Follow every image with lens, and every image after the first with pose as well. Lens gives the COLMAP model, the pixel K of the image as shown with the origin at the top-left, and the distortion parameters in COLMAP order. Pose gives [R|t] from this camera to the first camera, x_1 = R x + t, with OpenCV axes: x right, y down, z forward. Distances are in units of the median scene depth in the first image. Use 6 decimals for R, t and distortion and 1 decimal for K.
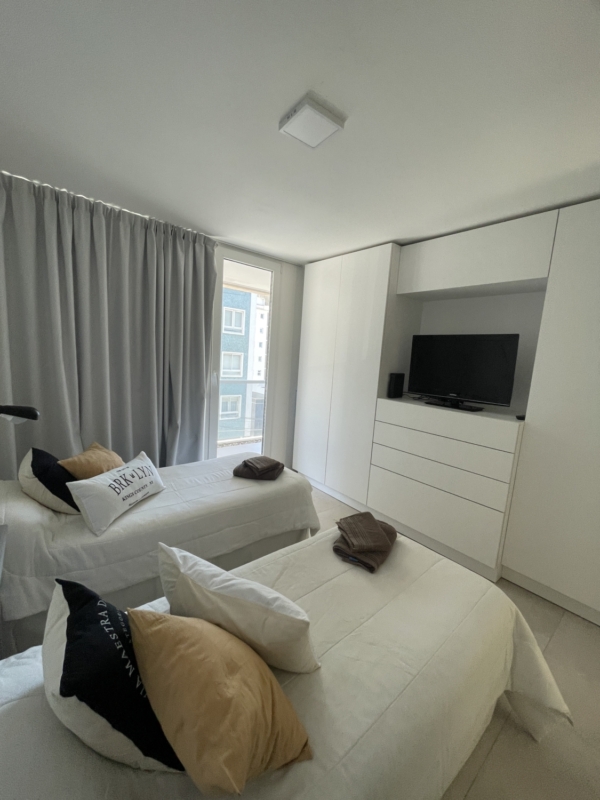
lens RADIAL K [[322.0, 0, 298.2], [0, 322.0, 401.4], [0, 0, 1]] dist [0.001568, 0.000575]
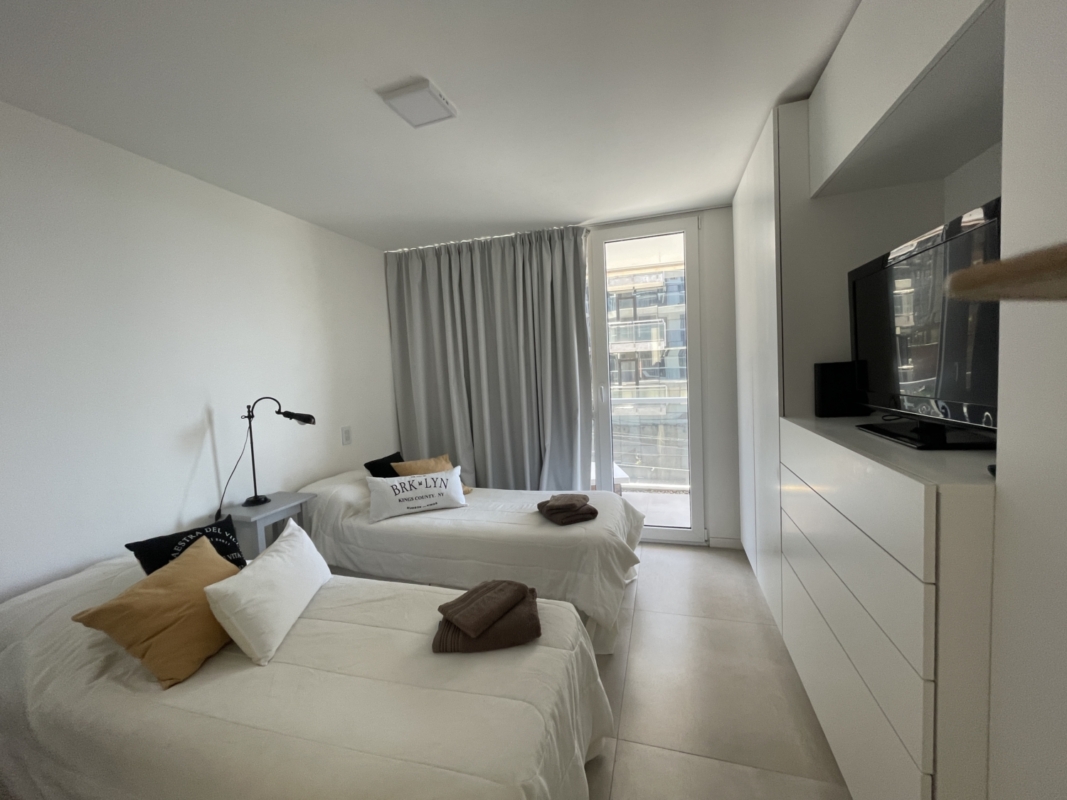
lens RADIAL K [[429.4, 0, 531.3], [0, 429.4, 400.1], [0, 0, 1]] dist [0.001568, 0.000575]
pose [[0.550162, -0.035648, -0.834297, 0.766016], [-0.031362, 0.997501, -0.063303, 0.024321], [0.834469, 0.060992, 0.547669, 0.414326]]
